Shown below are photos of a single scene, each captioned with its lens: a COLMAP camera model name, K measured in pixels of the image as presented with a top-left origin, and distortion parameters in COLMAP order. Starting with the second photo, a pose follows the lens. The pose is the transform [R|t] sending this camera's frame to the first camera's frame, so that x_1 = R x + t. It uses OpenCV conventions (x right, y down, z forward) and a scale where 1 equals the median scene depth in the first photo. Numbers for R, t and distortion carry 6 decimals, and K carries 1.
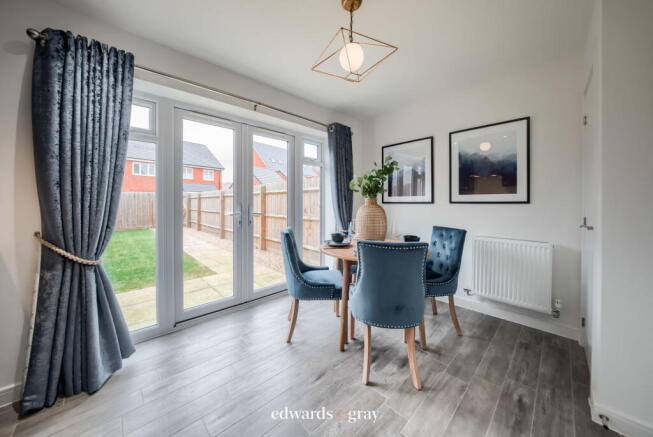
lens RADIAL K [[240.7, 0, 305.6], [0, 240.7, 205.0], [0, 0, 1]] dist [-0.018458, -0.000028]
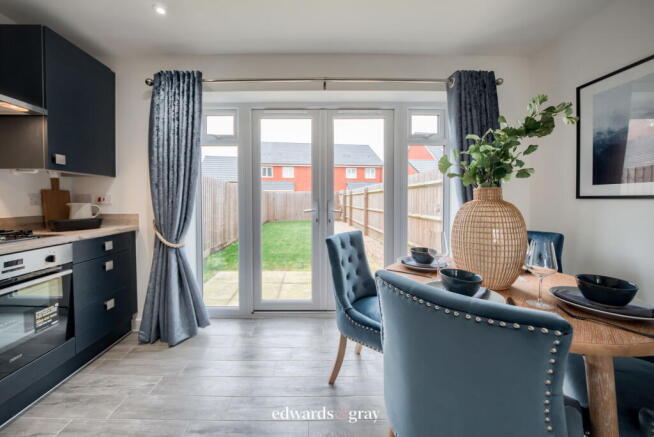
lens RADIAL K [[231.3, 0, 288.8], [0, 231.3, 206.7], [0, 0, 1]] dist [-0.024526, 0.000126]
pose [[0.736713, 0.017862, -0.675970, 0.291671], [-0.004315, 0.999755, 0.021715, 0.001103], [0.676192, -0.013081, 0.736609, 0.371890]]
